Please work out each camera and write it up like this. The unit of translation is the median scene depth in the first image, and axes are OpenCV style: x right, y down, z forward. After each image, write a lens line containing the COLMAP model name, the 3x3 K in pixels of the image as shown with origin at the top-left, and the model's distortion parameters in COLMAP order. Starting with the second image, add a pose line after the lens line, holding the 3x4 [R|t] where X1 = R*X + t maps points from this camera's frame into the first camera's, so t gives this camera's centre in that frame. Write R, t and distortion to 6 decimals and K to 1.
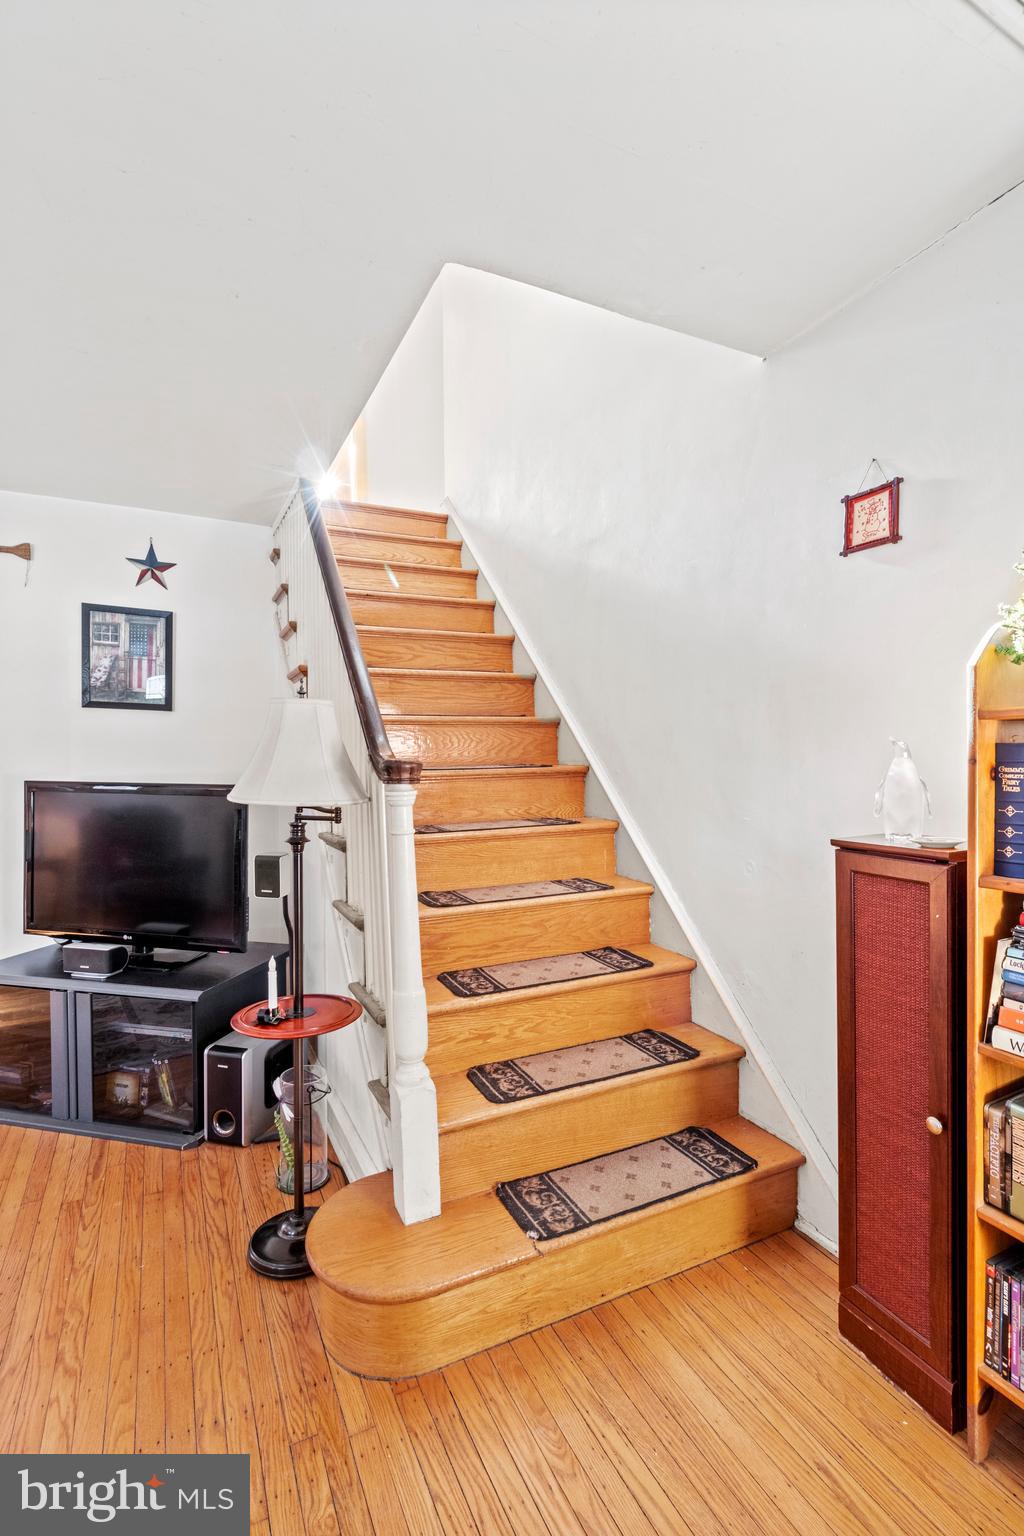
lens RADIAL K [[708.5, 0, 526.8], [0, 708.5, 779.3], [0, 0, 1]] dist [0.001183, 0.000561]
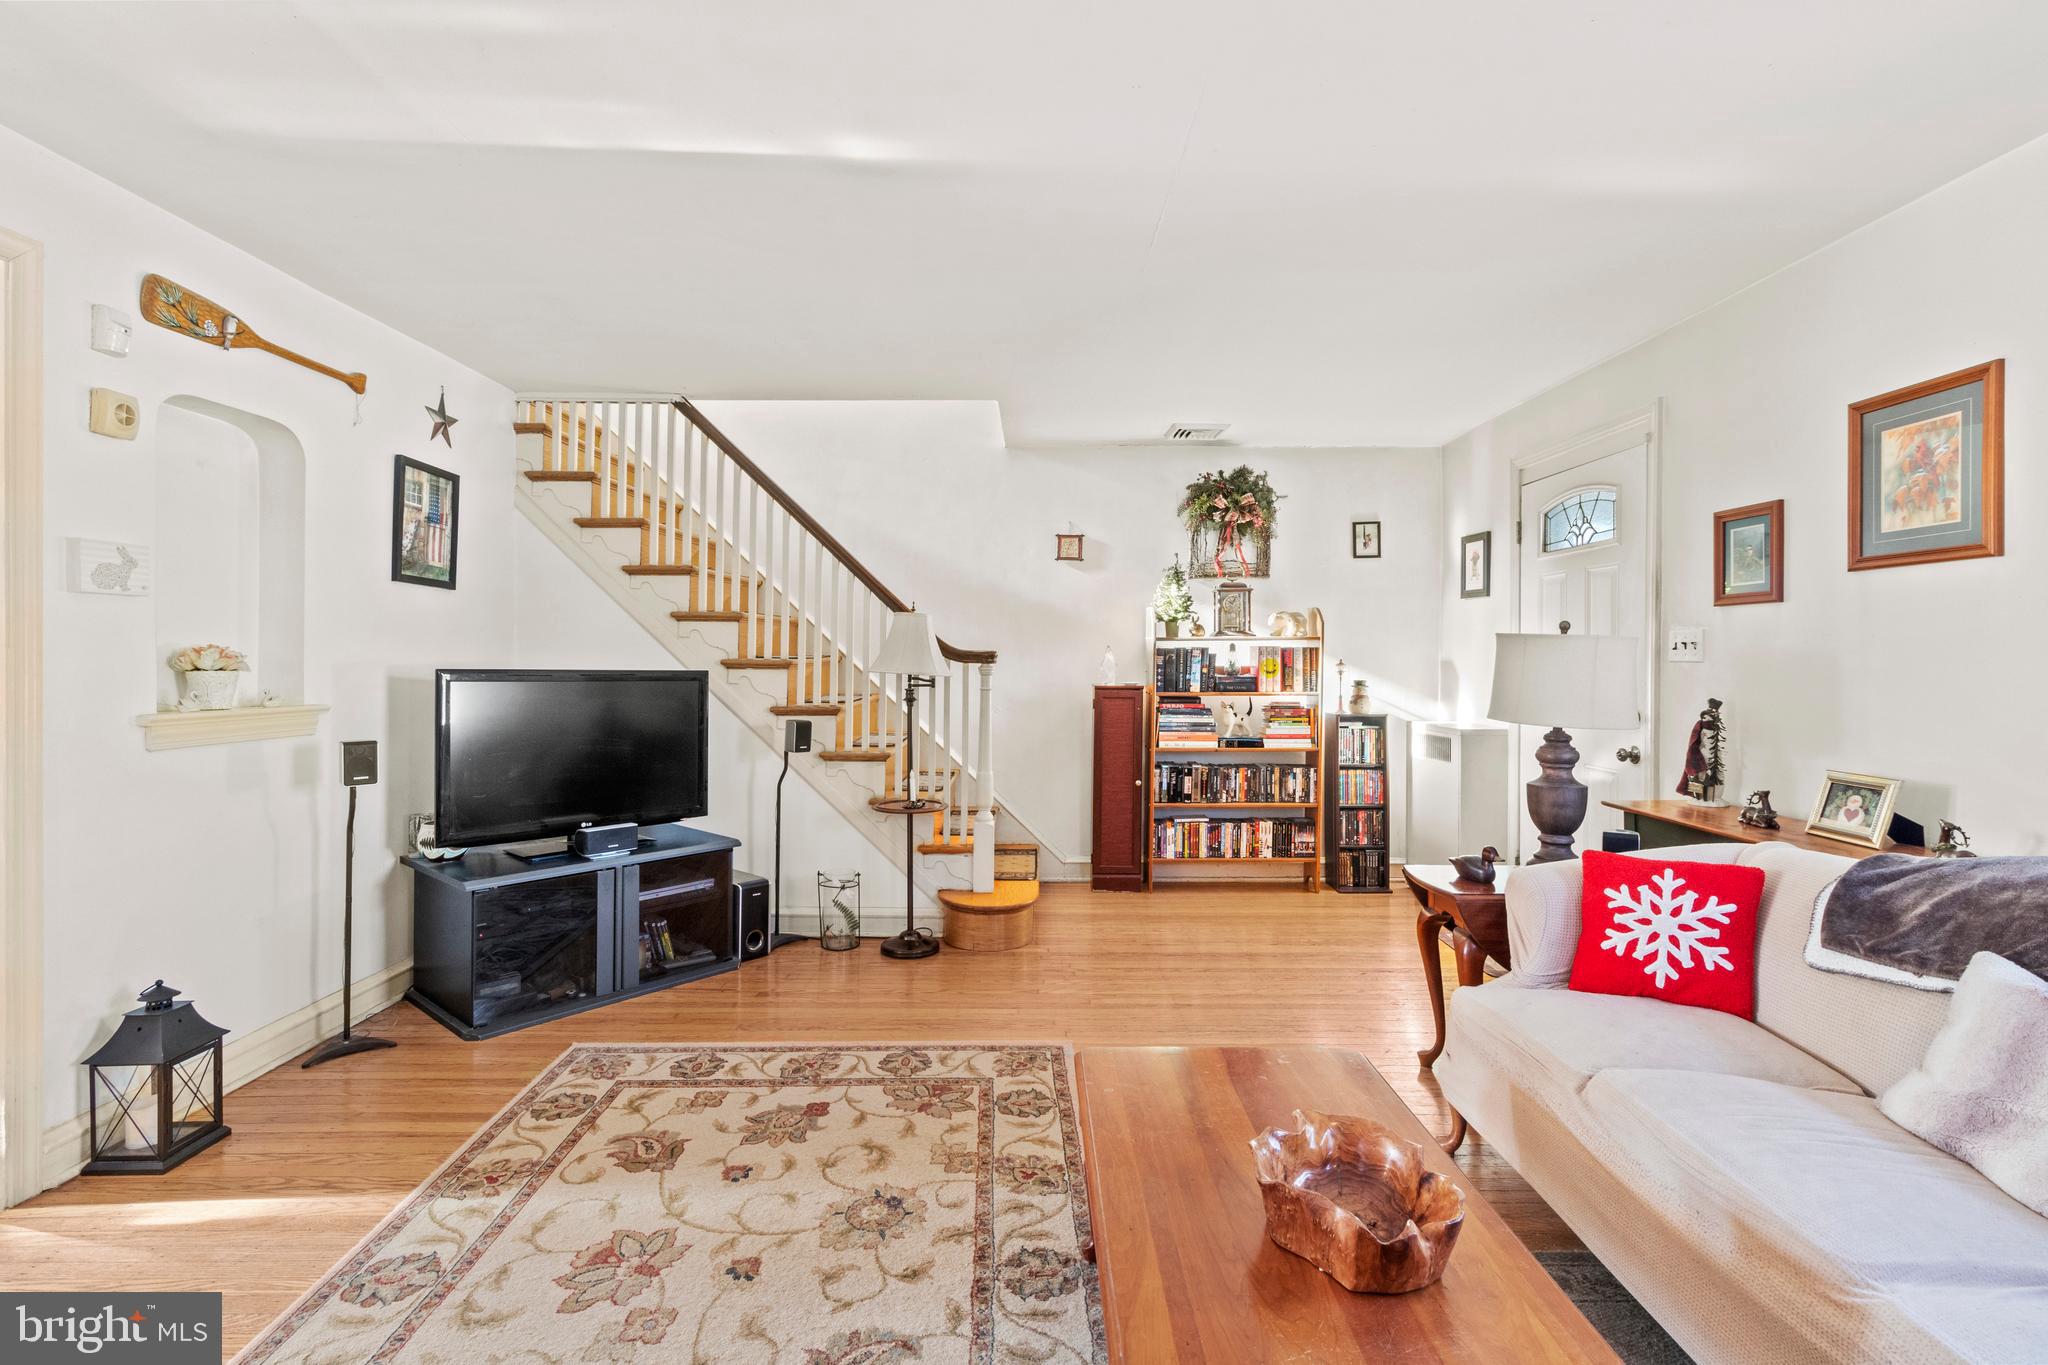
lens RADIAL K [[944.7, 0, 1031.7], [0, 944.7, 667.9], [0, 0, 1]] dist [0.001183, 0.000561]
pose [[0.455009, -0.005161, 0.890472, -1.294794], [0.016747, 0.999856, -0.002762, 0.014202], [-0.890329, 0.016170, 0.455030, -0.151313]]
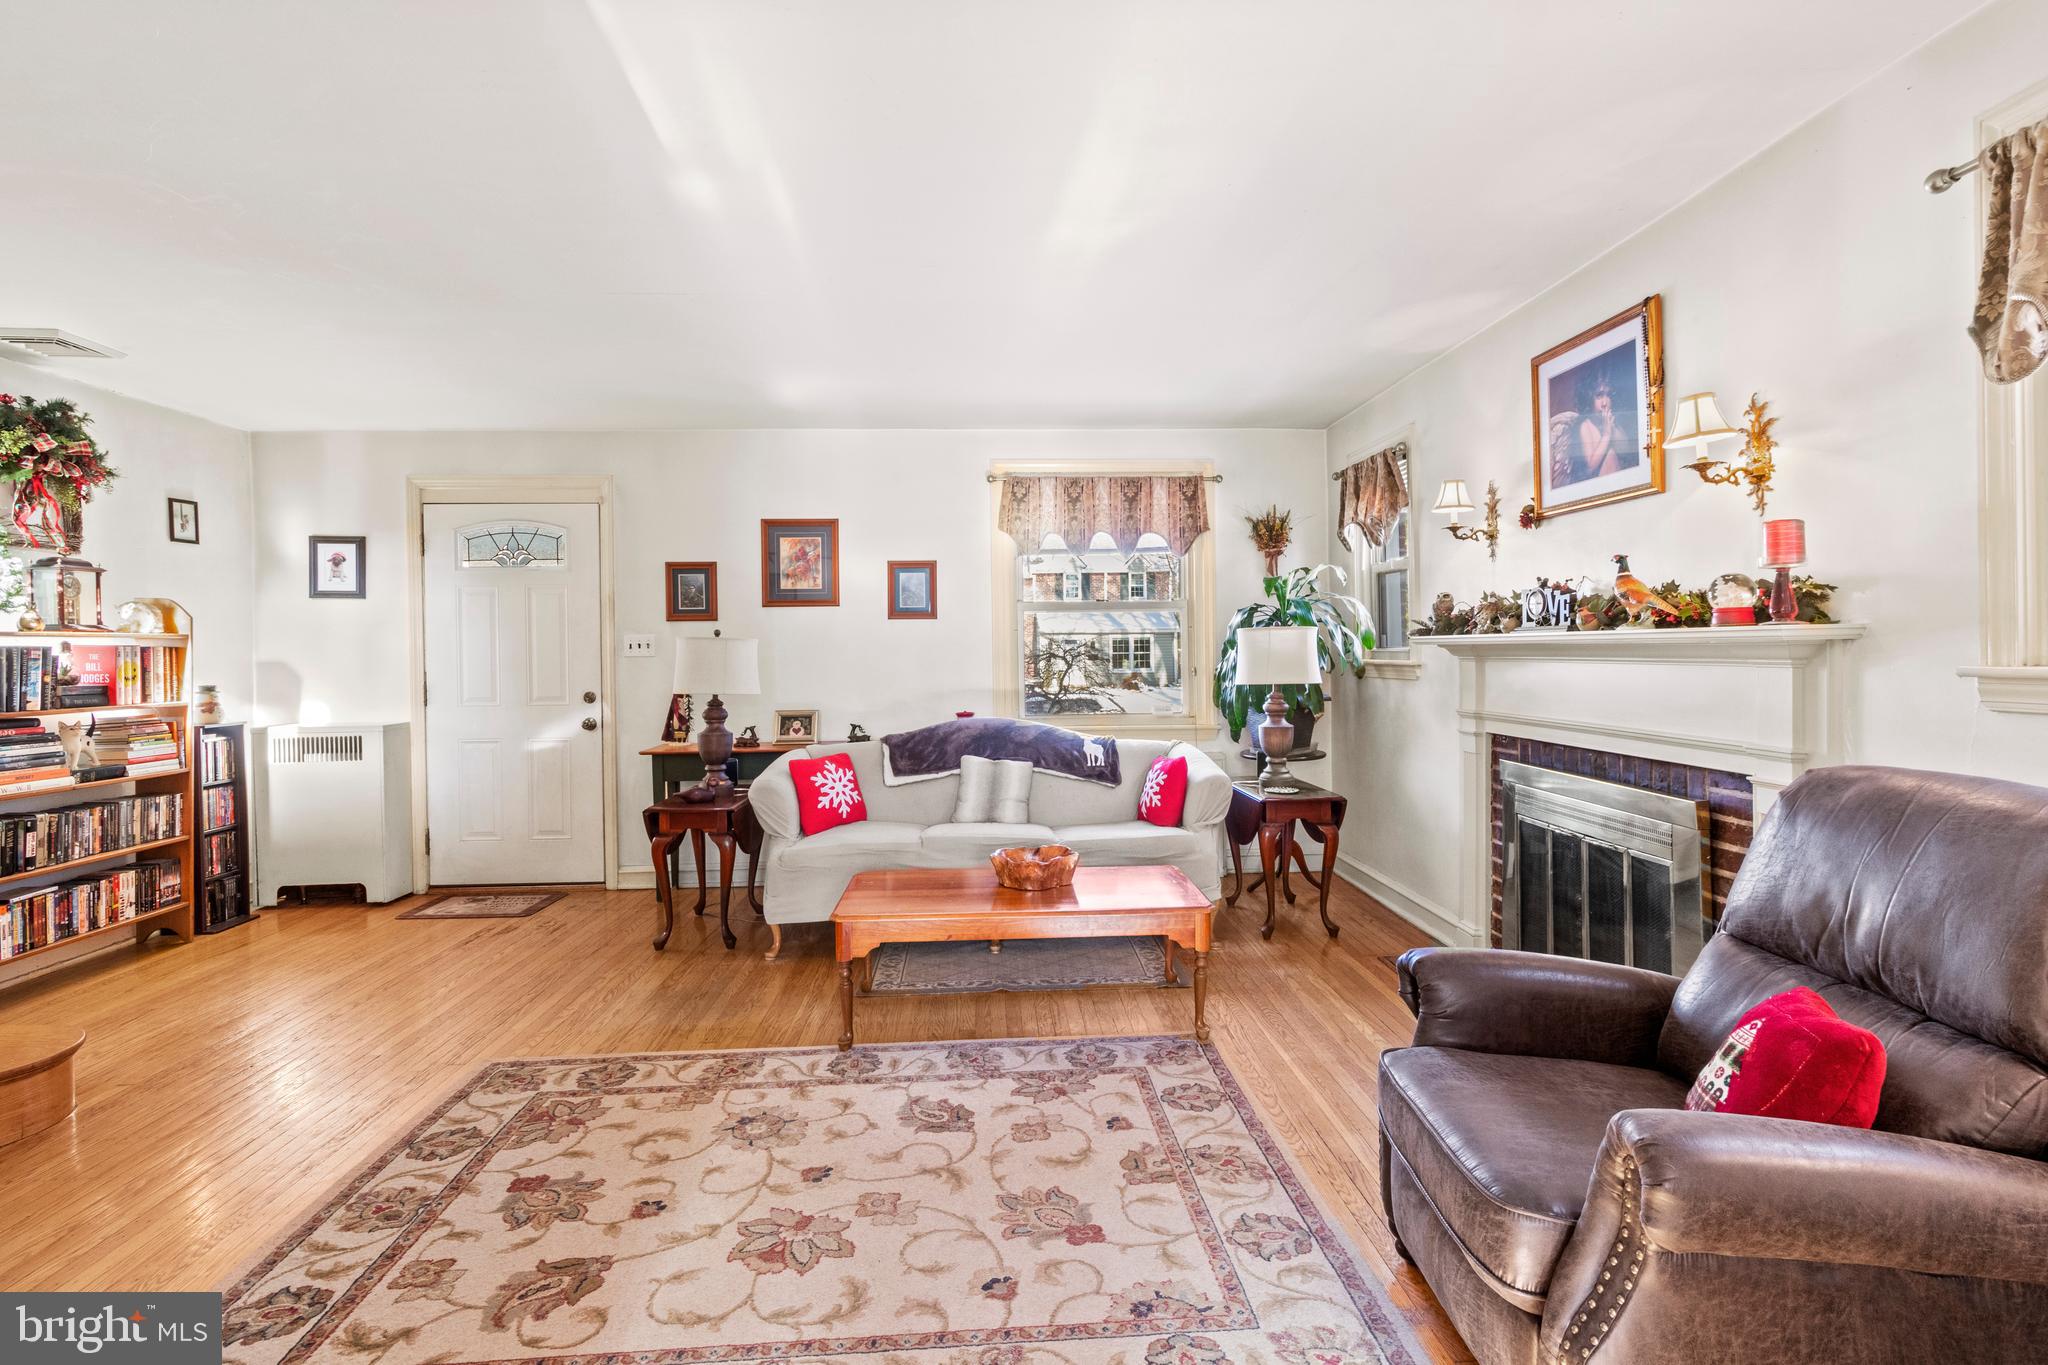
lens RADIAL K [[944.7, 0, 1031.4], [0, 944.7, 660.5], [0, 0, 1]] dist [0.001183, 0.000561]
pose [[-0.911864, 0.011657, 0.410328, -1.281185], [0.025449, 0.999279, 0.028166, -0.005560], [-0.409703, 0.036126, -0.911503, 0.905394]]
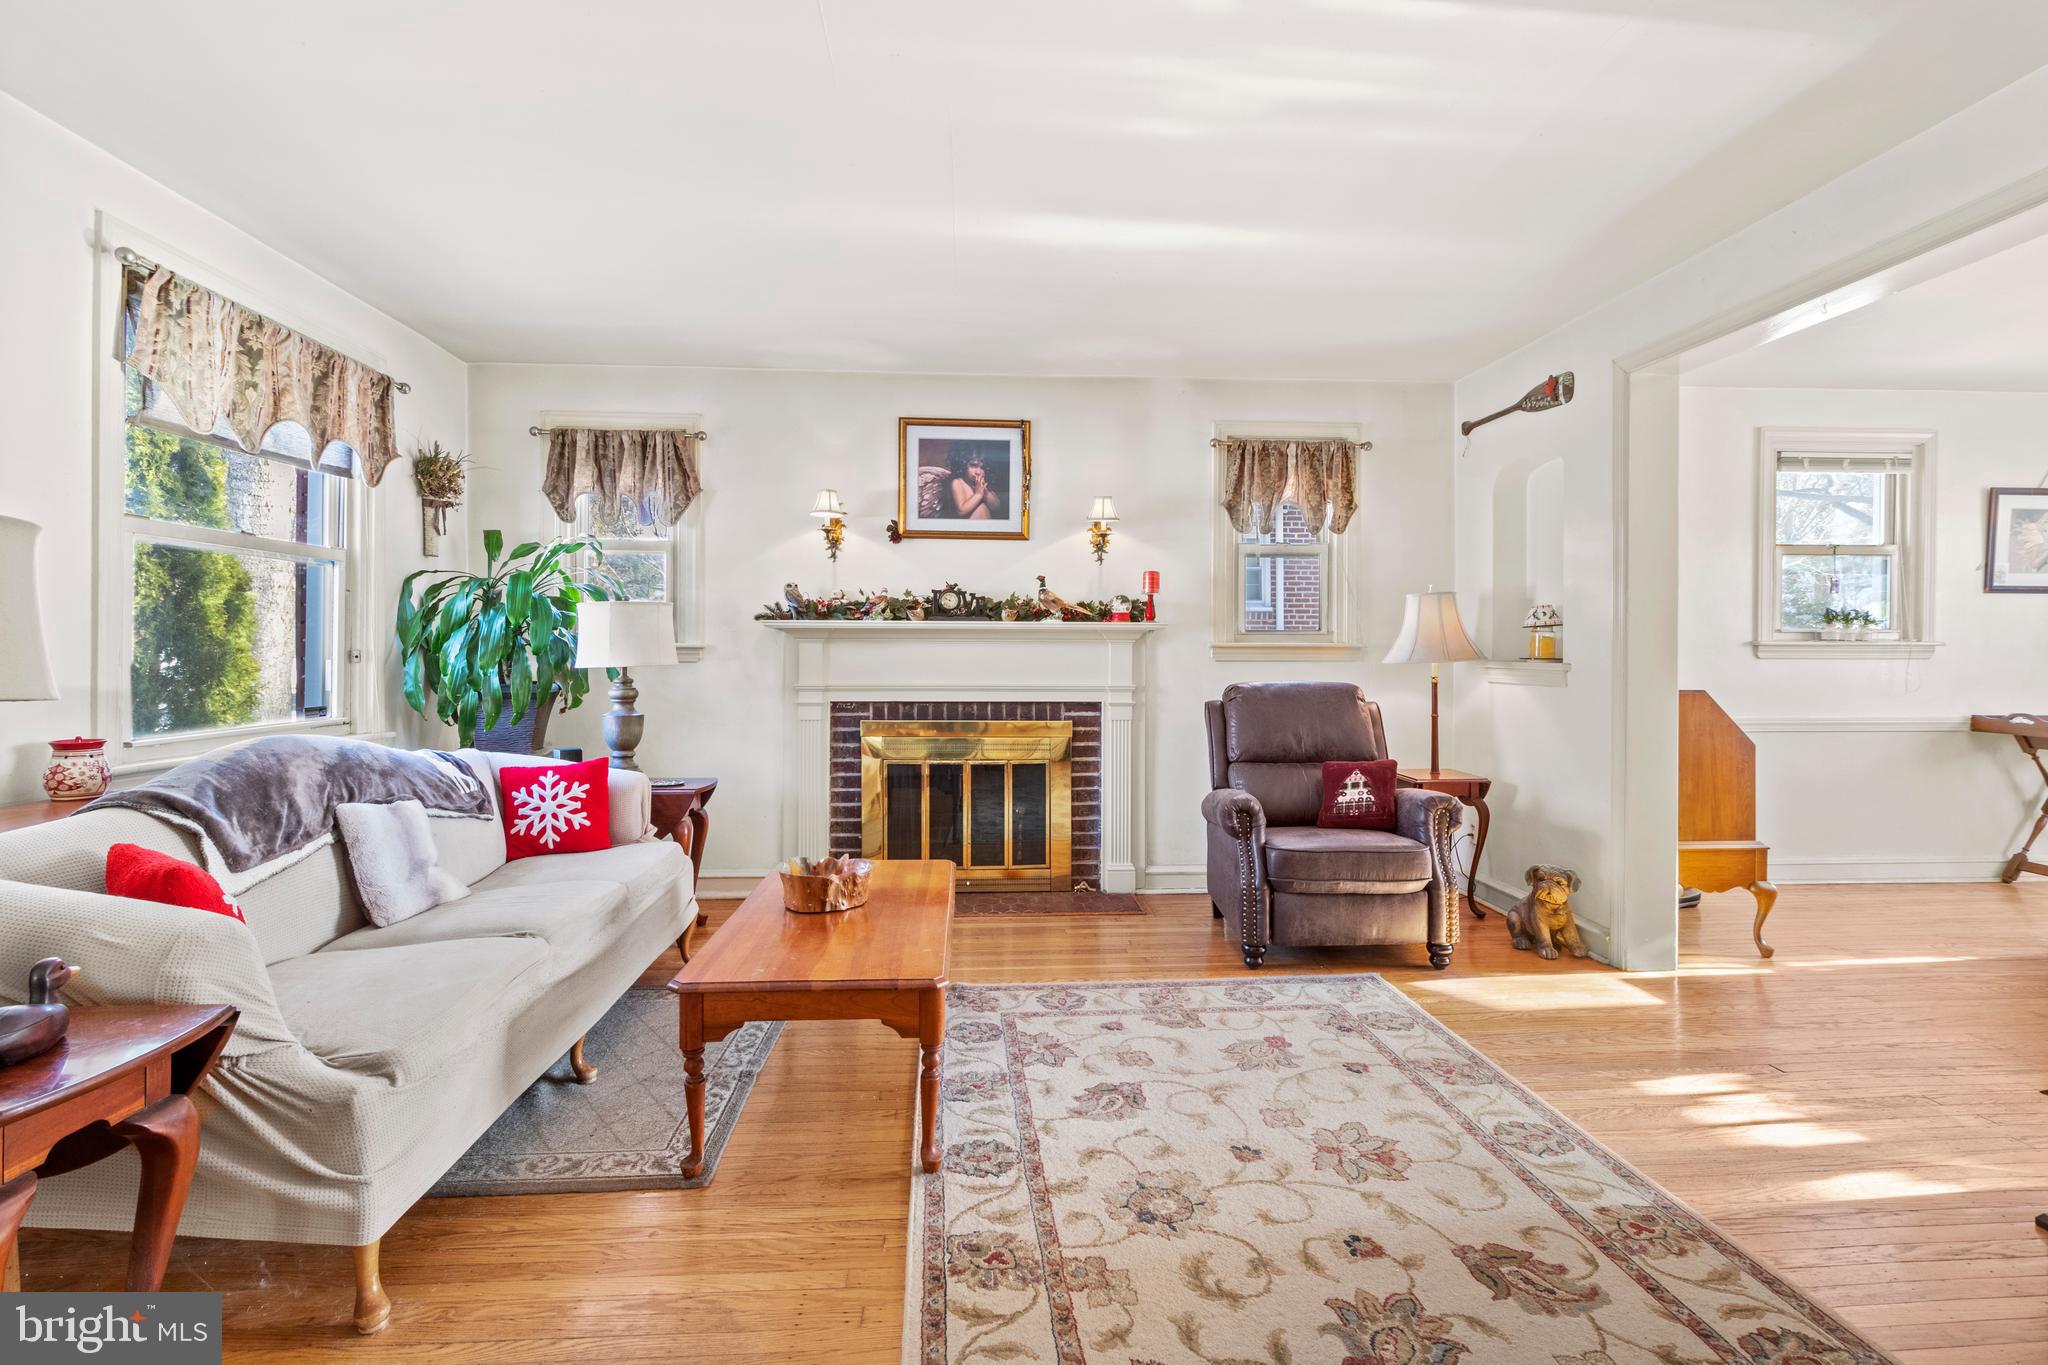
lens RADIAL K [[944.7, 0, 1013.8], [0, 944.7, 651.8], [0, 0, 1]] dist [0.001183, 0.000561]
pose [[-0.416135, 0.003772, -0.909295, -0.106101], [-0.021554, 0.999669, 0.014012, 0.030571], [0.909047, 0.025430, -0.415916, 0.441707]]
